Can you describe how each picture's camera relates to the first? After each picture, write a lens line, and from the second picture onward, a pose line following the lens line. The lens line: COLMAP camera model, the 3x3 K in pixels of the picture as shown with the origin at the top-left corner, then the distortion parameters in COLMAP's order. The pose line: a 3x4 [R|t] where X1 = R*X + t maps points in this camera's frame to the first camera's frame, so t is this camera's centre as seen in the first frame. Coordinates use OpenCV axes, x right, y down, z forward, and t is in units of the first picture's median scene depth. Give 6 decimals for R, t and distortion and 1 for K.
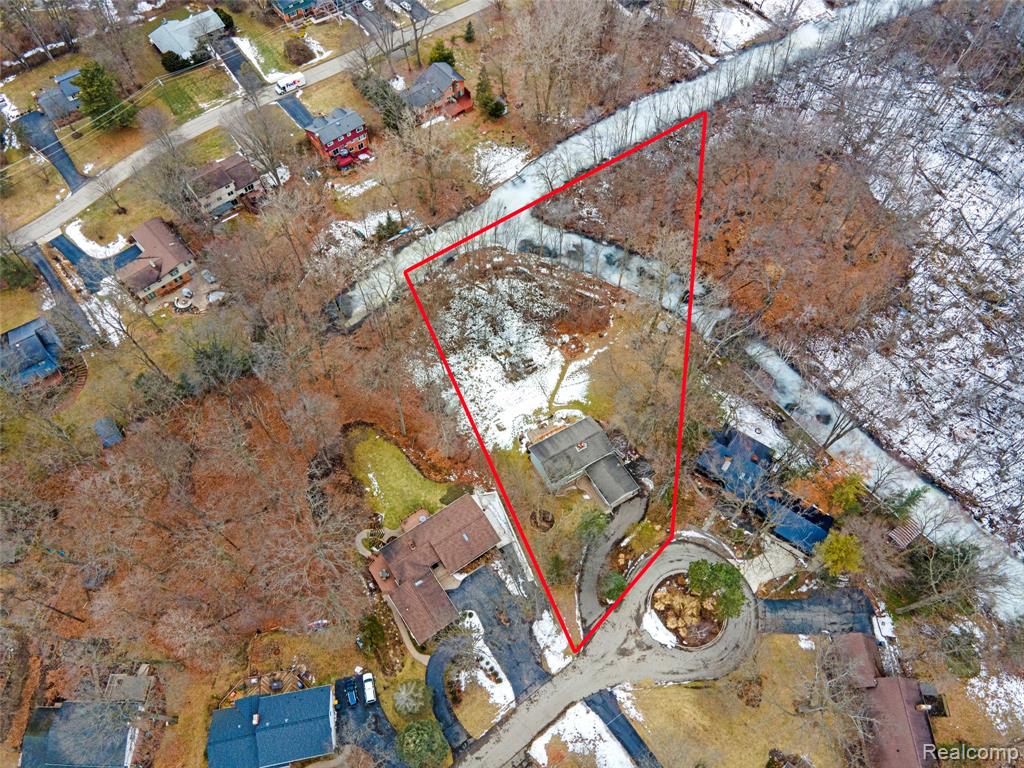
lens RADIAL K [[755.6, 0, 513.0], [0, 755.6, 379.8], [0, 0, 1]] dist [0.041251, 0.003143]
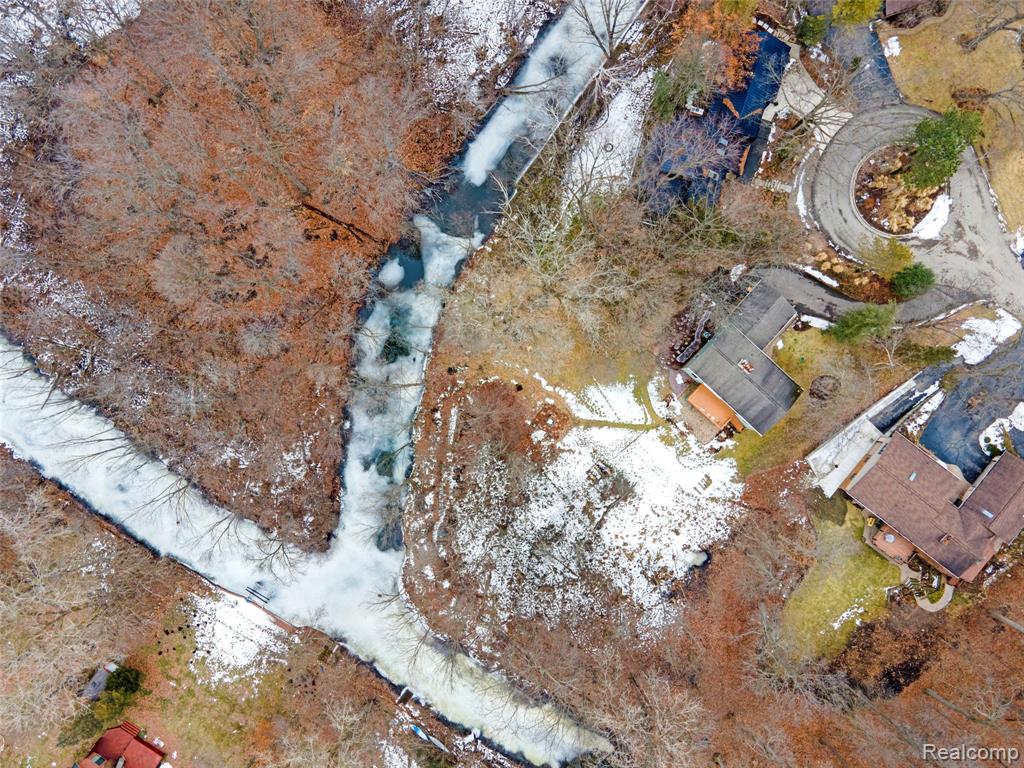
lens RADIAL K [[755.6, 0, 513.0], [0, 755.6, 379.8], [0, 0, 1]] dist [0.041251, 0.003143]
pose [[-0.297986, -0.954569, -0.001116, 0.128374], [0.831734, -0.260214, 0.490416, -0.406441], [-0.468426, 0.145209, 0.871488, 0.408854]]
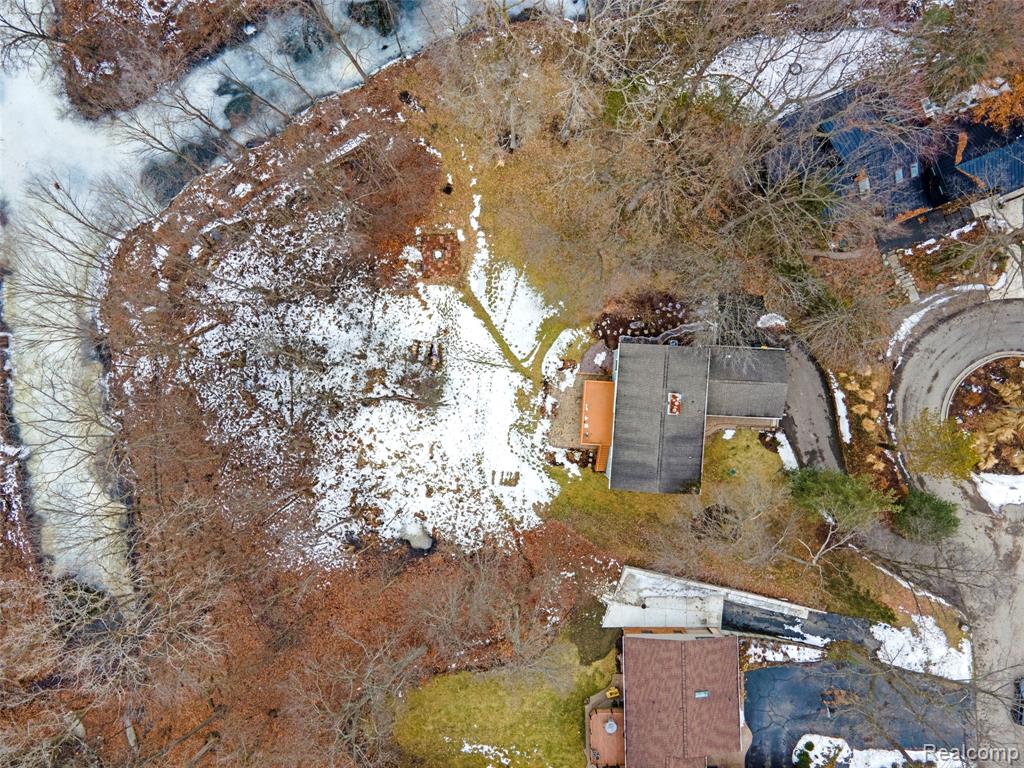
lens RADIAL K [[755.6, 0, 513.0], [0, 755.6, 379.8], [0, 0, 1]] dist [0.041251, 0.003143]
pose [[0.554553, -0.832128, -0.005834, 0.042328], [0.723570, 0.478722, 0.497264, -0.214617], [-0.410994, -0.279980, 0.867580, 0.539211]]
